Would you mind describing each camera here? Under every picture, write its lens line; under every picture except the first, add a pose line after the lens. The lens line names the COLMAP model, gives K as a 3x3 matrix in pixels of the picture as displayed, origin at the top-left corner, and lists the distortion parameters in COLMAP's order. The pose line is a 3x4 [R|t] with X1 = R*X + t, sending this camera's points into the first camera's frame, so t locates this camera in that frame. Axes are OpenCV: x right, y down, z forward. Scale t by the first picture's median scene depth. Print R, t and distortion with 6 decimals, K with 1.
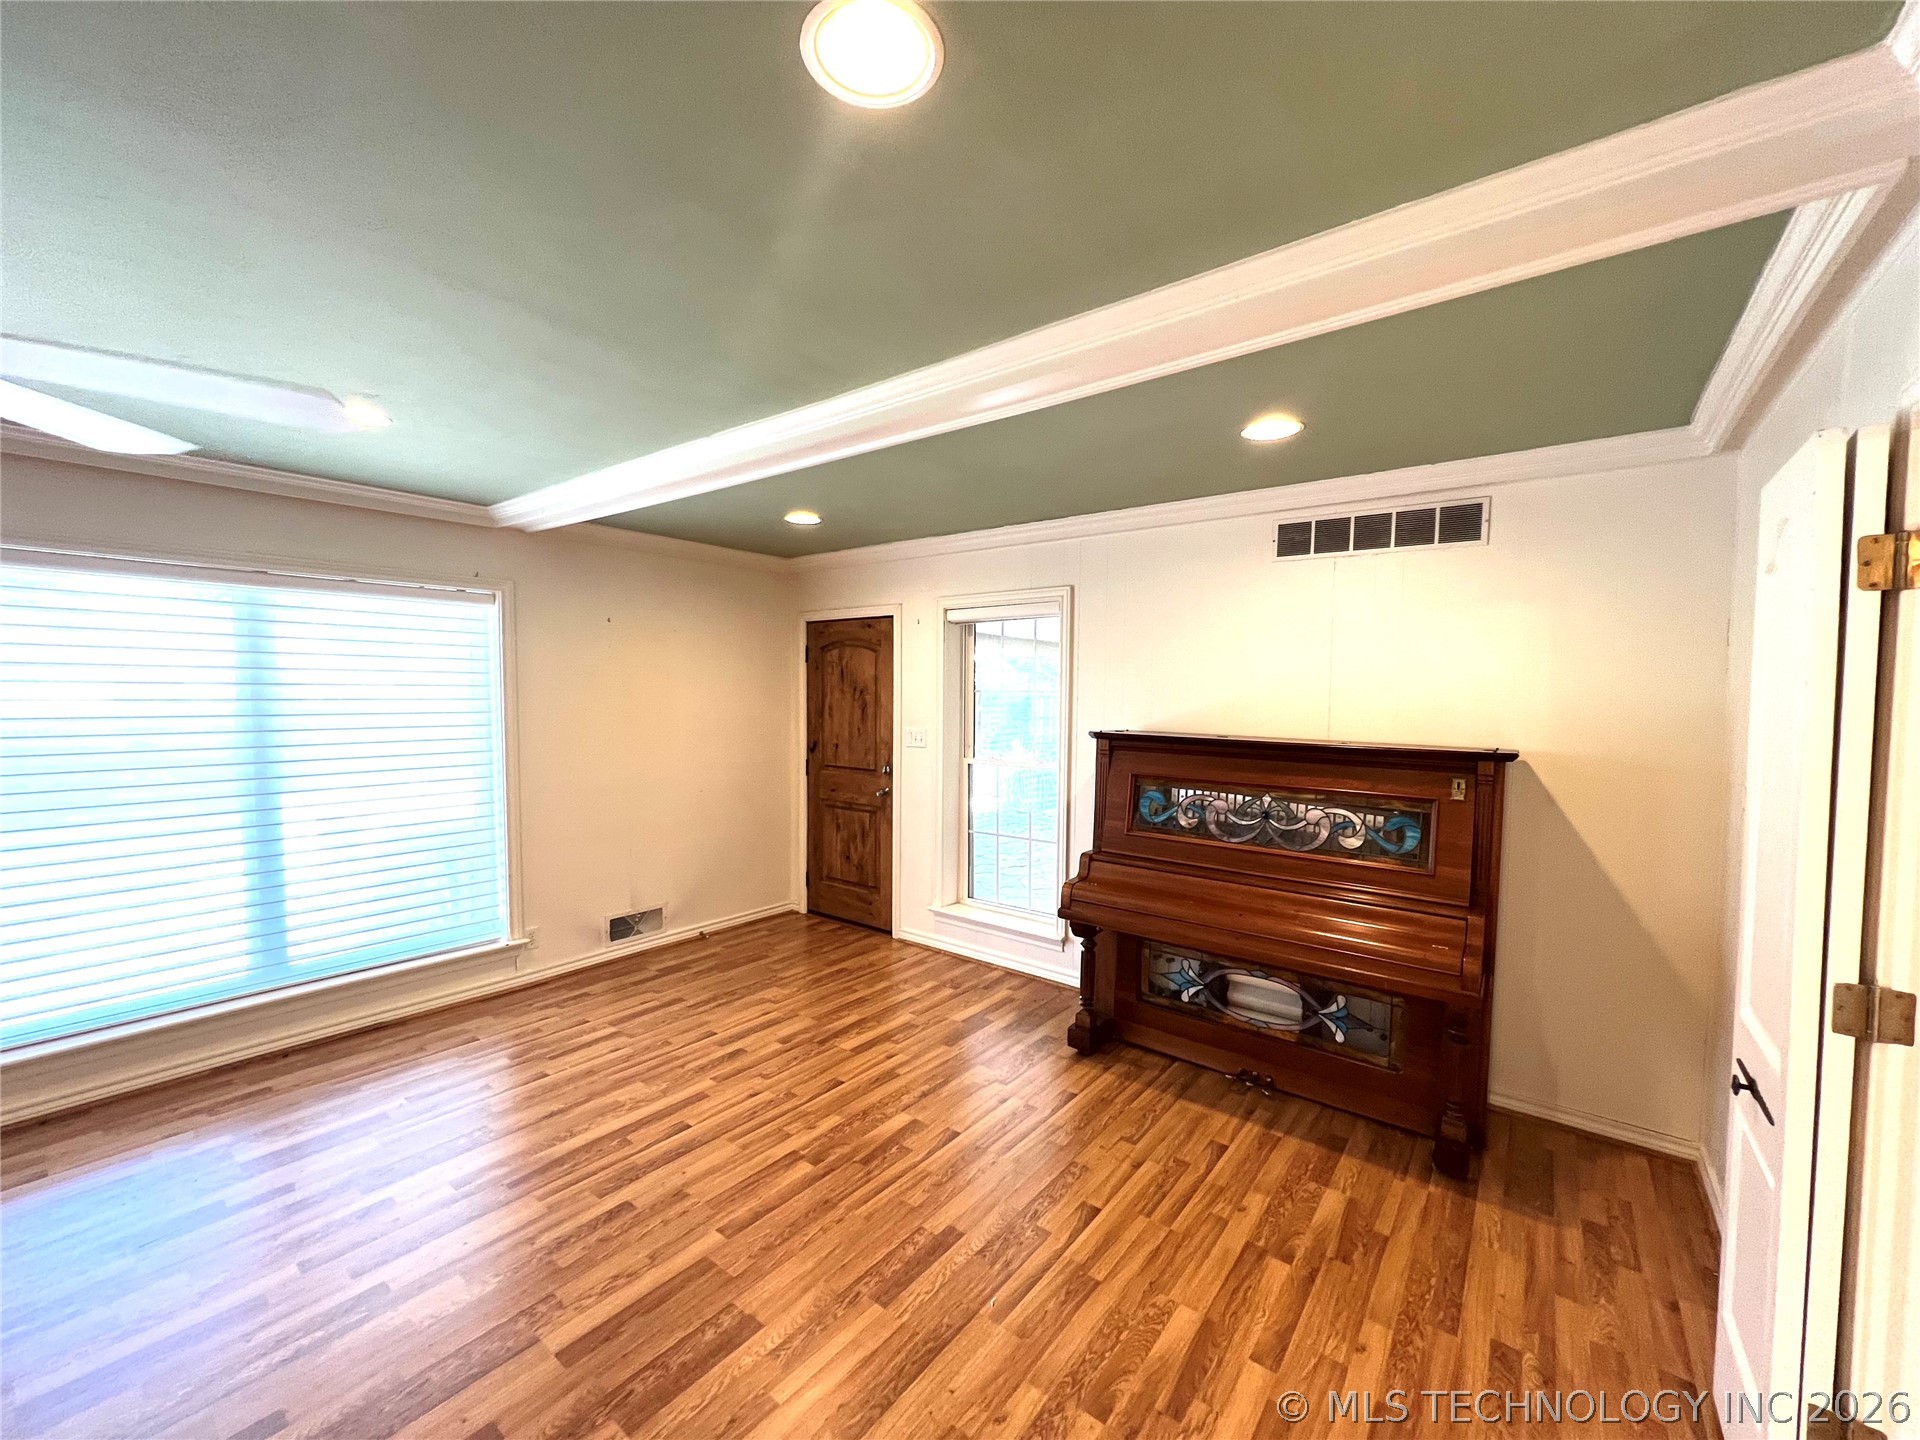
lens RADIAL K [[765.9, 0, 953.5], [0, 765.9, 720.1], [0, 0, 1]] dist [-0.002395, 0.000813]
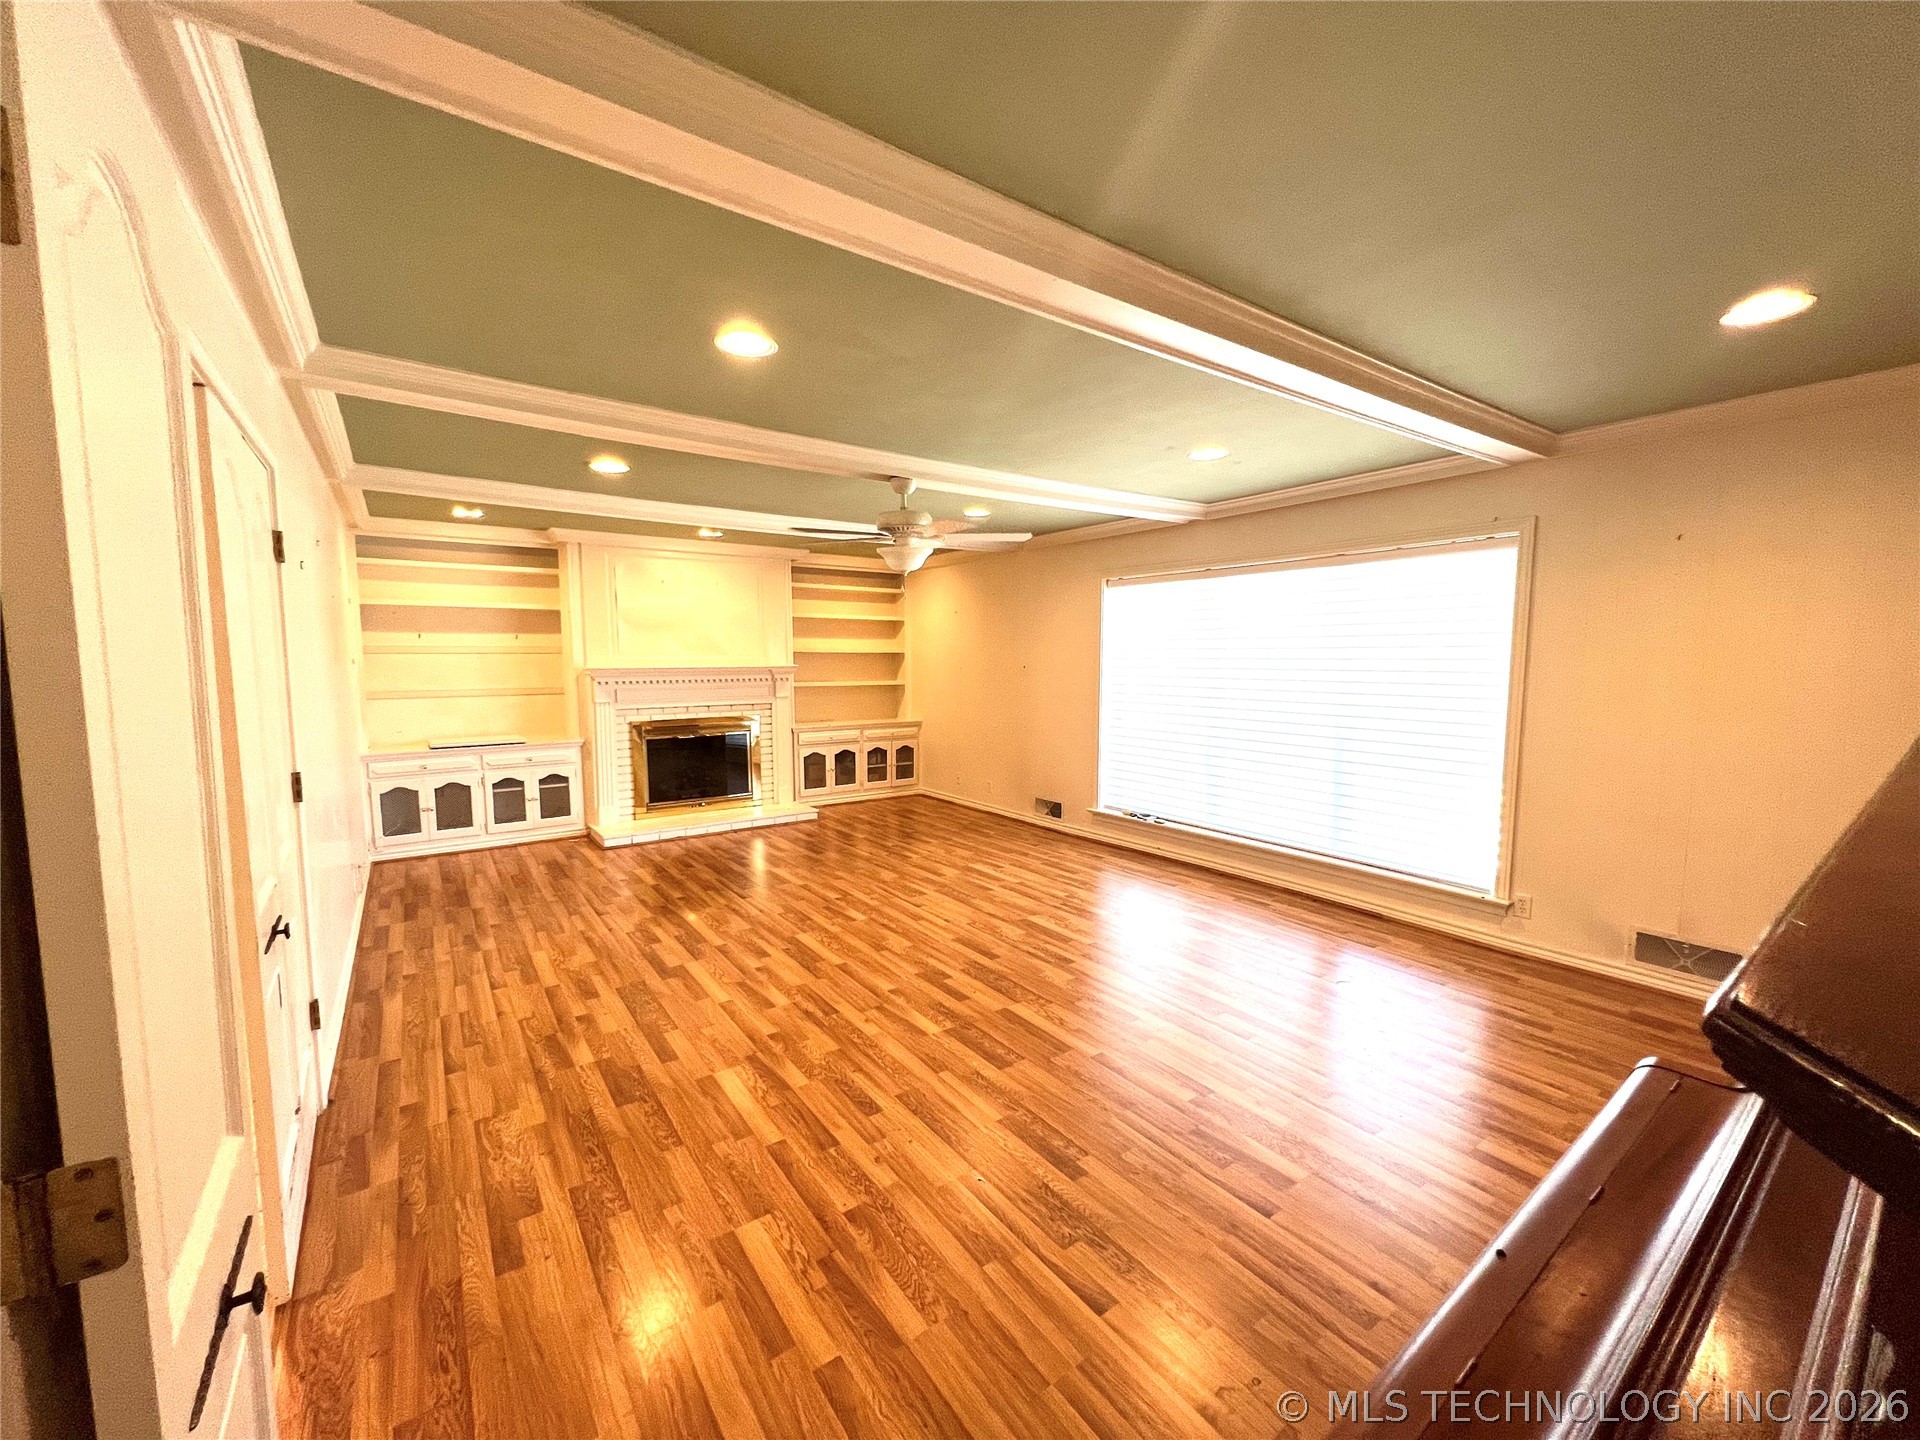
lens RADIAL K [[765.9, 0, 959.5], [0, 765.9, 723.5], [0, 0, 1]] dist [-0.002395, 0.000813]
pose [[-0.282562, 0.078342, -0.956045, 1.051082], [-0.036926, 0.995032, 0.092450, 0.012151], [0.958538, 0.061425, -0.278265, 1.229496]]
